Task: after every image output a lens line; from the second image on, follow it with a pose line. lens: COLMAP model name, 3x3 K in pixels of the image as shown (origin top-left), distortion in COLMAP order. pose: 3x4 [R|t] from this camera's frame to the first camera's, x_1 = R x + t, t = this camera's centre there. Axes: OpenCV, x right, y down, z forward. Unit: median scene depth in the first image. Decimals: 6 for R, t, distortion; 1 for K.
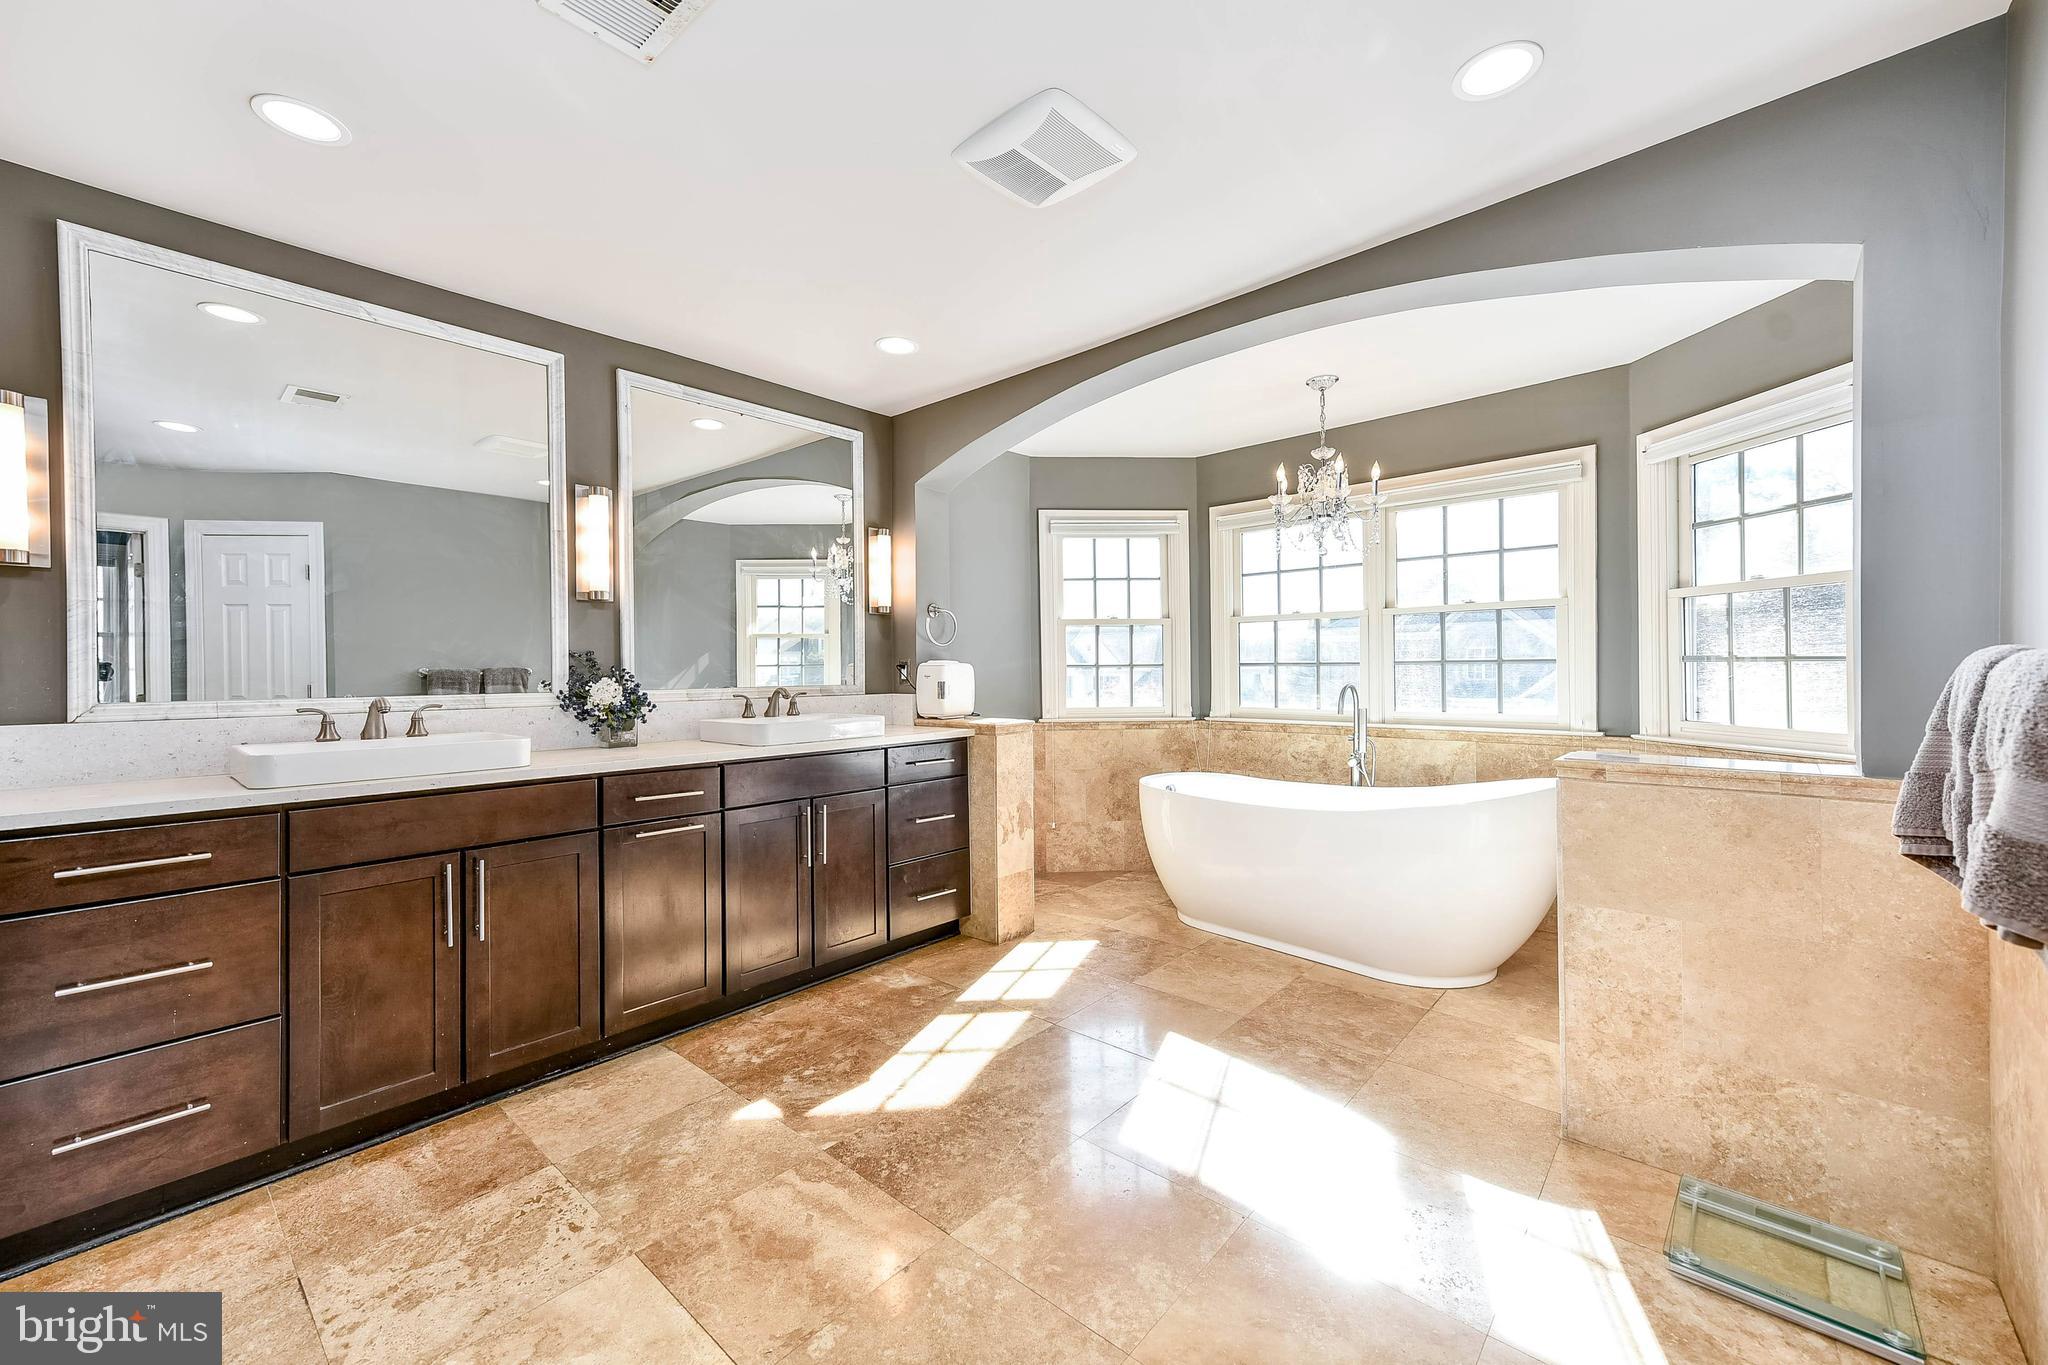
lens RADIAL K [[816.1, 0, 1009.3], [0, 816.1, 662.5], [0, 0, 1]] dist [0.000331, 0.000037]
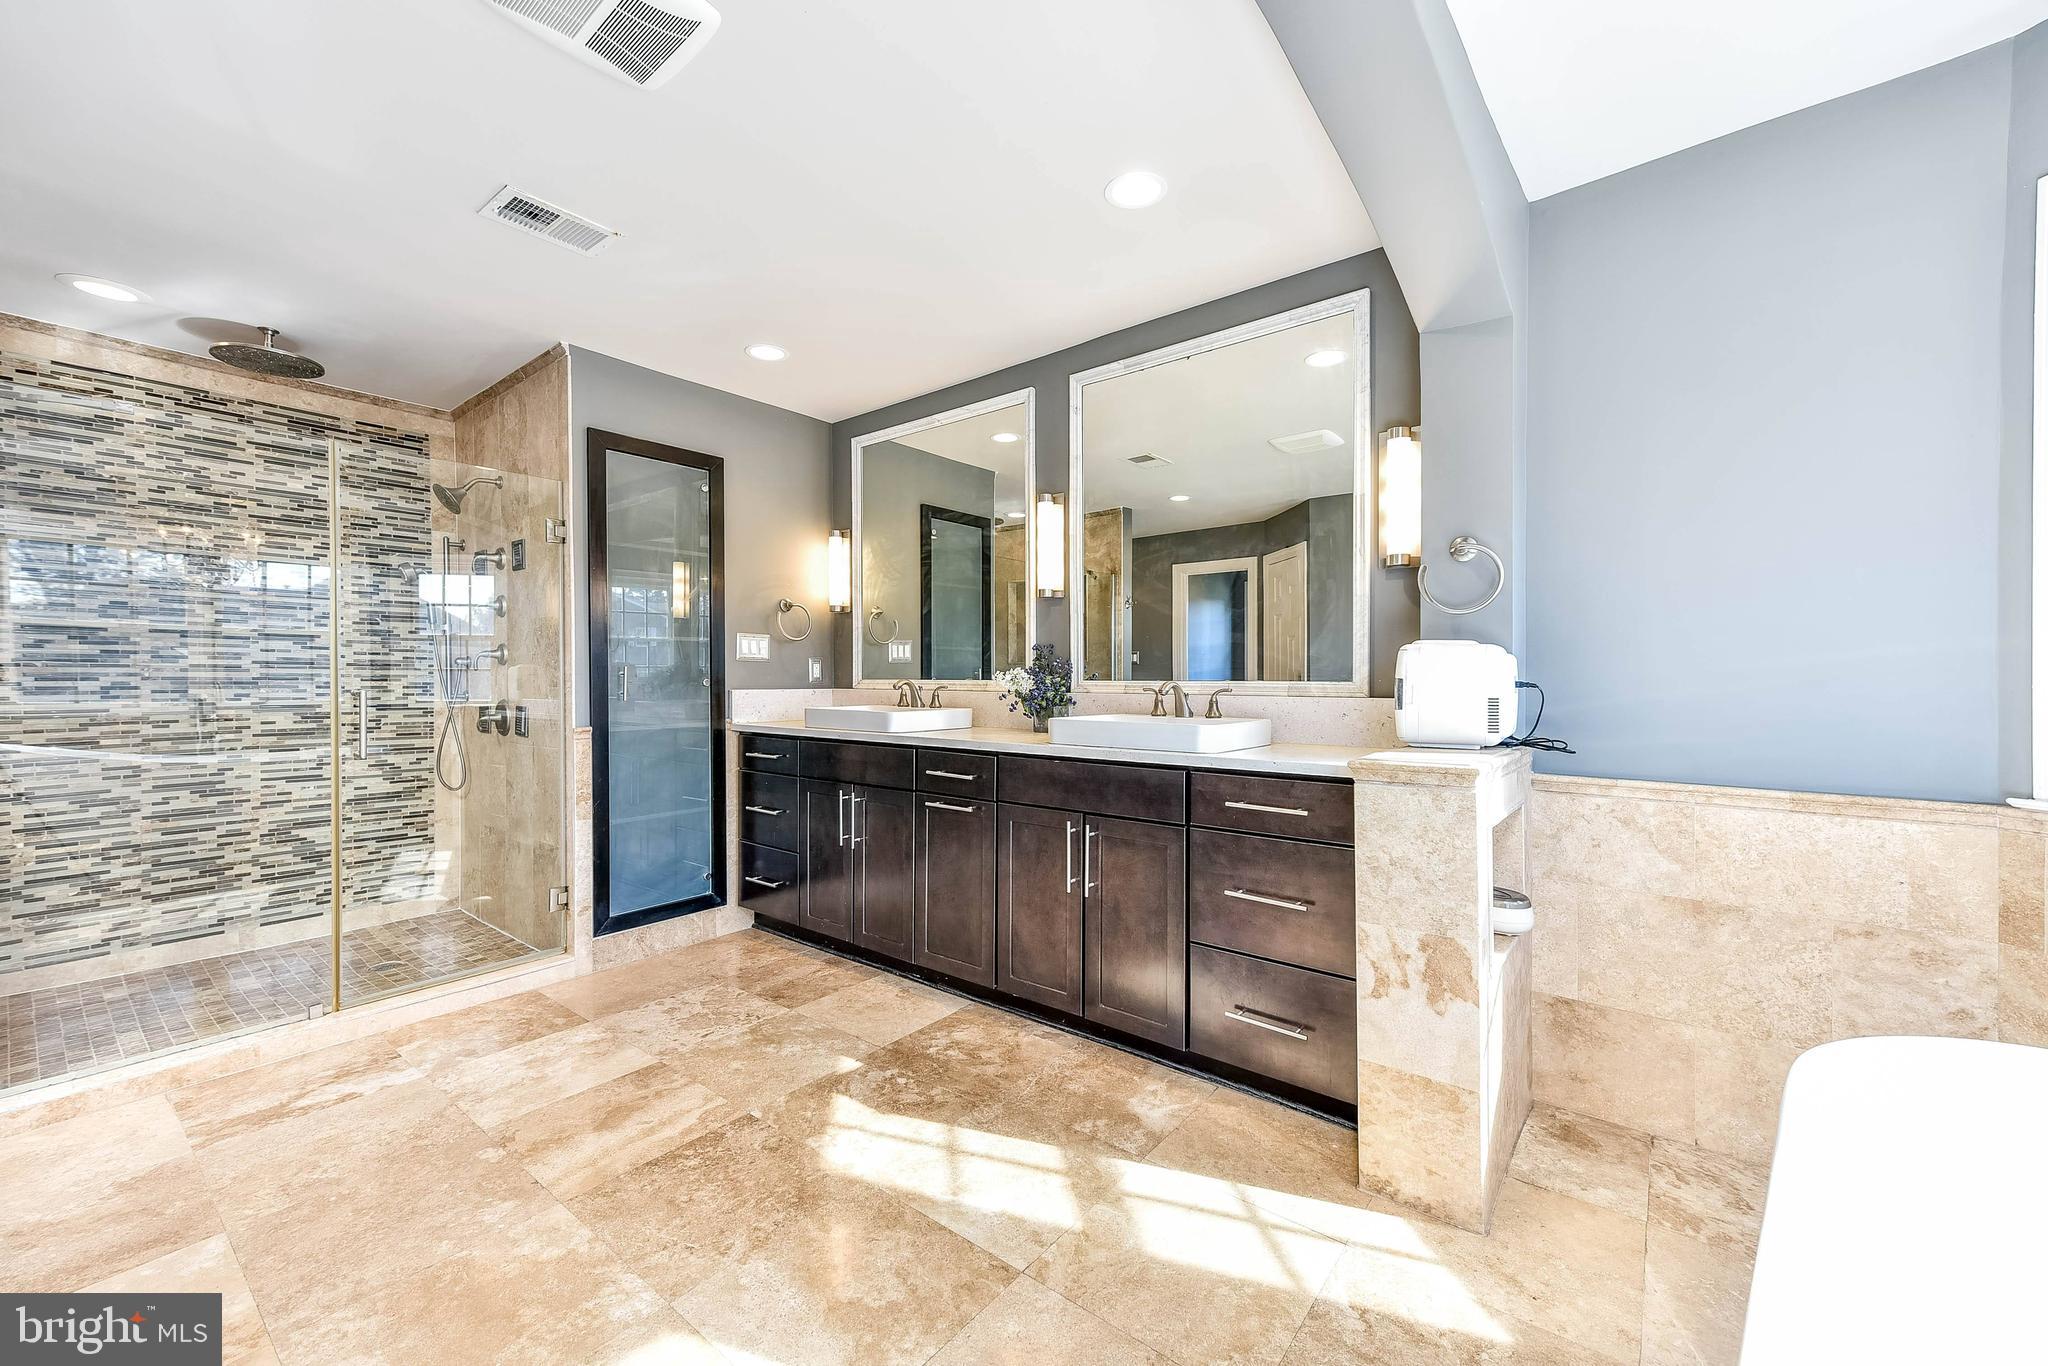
lens RADIAL K [[789.2, 0, 1024.0], [0, 789.2, 683.0], [0, 0, 1]] dist [0.000560, 0.000133]
pose [[0.068551, 0.017145, -0.997500, 0.623492], [0.000714, 0.999851, 0.017234, 0.022814], [0.997647, -0.001894, 0.068528, 1.003087]]
